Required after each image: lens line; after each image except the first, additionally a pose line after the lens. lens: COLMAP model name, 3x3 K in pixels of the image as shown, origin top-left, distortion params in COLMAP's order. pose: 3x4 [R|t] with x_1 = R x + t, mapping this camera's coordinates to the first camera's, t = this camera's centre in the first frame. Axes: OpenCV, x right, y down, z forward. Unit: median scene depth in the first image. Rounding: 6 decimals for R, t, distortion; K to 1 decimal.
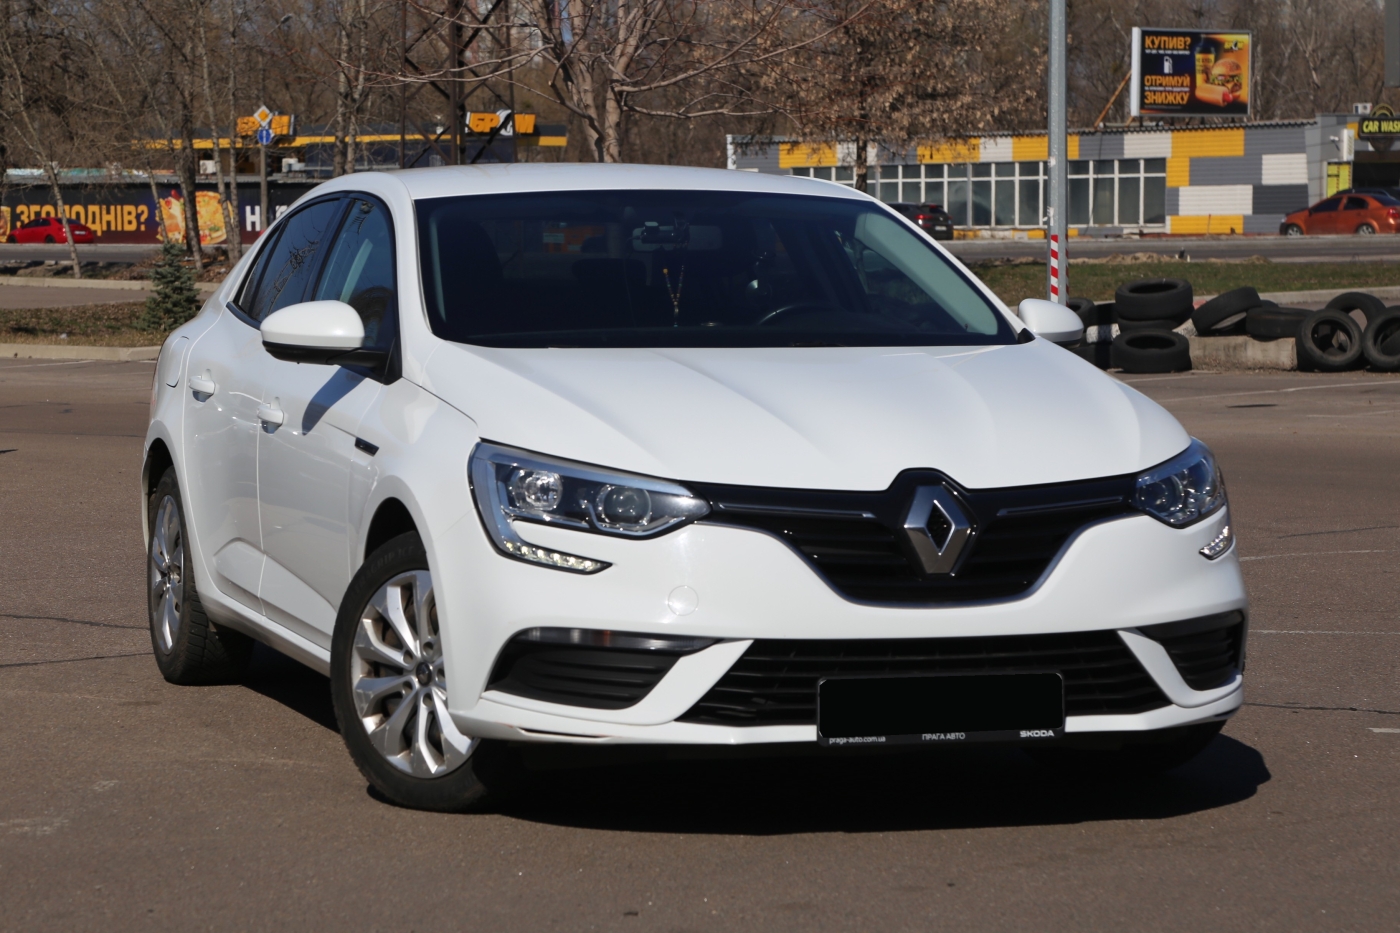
lens RADIAL K [[4456.3, 0, 677.3], [0, 4456.3, 467.3], [0, 0, 1]] dist [1.067099, 0.654380]
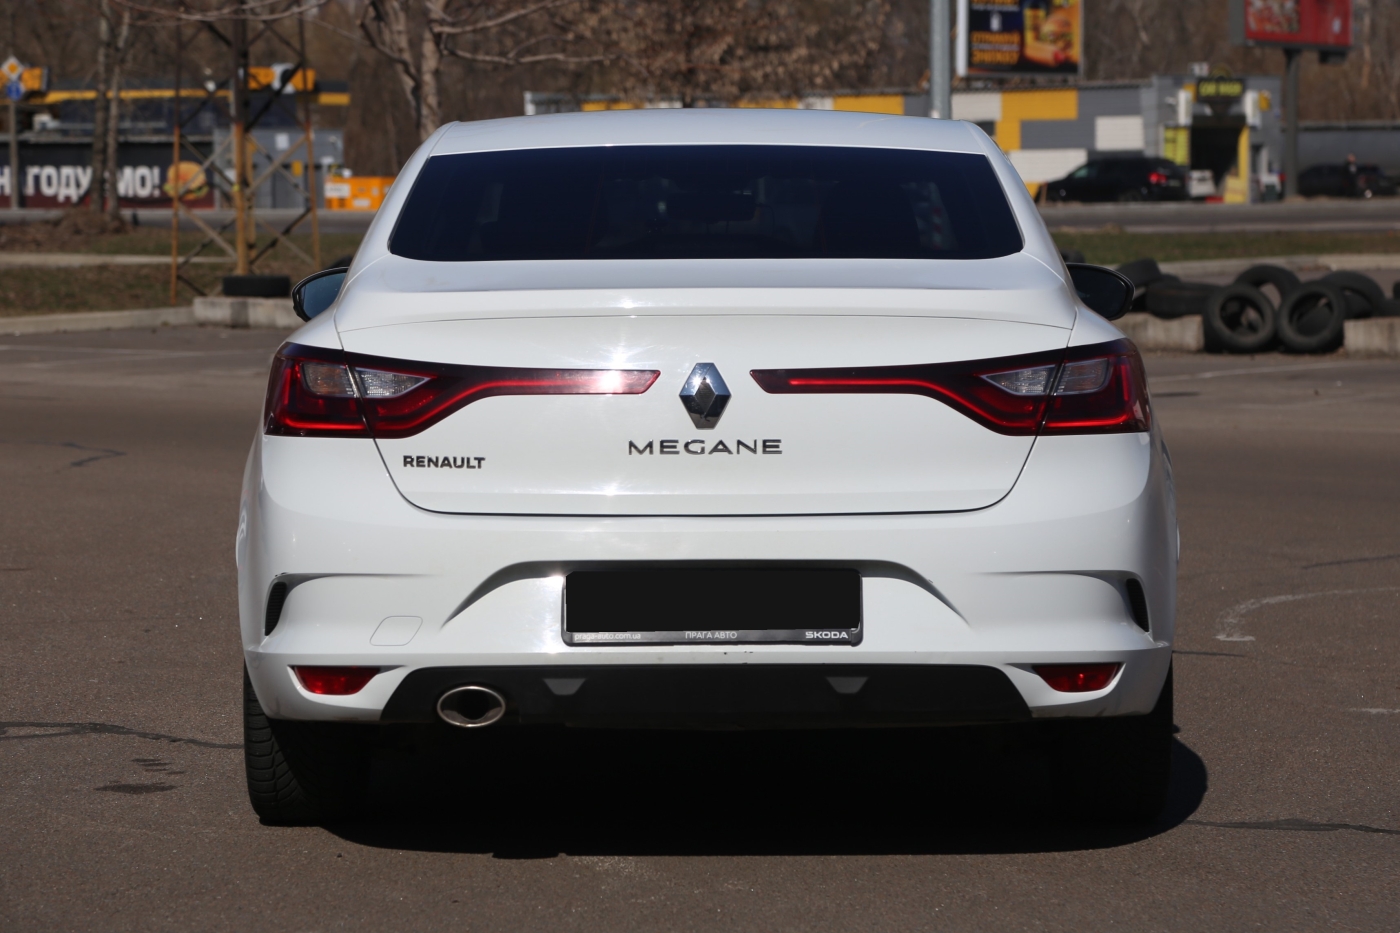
lens RADIAL K [[4374.1, 0, 700.0], [0, 4374.1, 466.5], [0, 0, 1]] dist [0.837214, -0.641755]
pose [[0.998024, -0.004957, 0.062633, -0.012664], [0.004486, 0.999961, 0.007657, -0.004666], [-0.062669, -0.007361, 0.998007, 0.109494]]
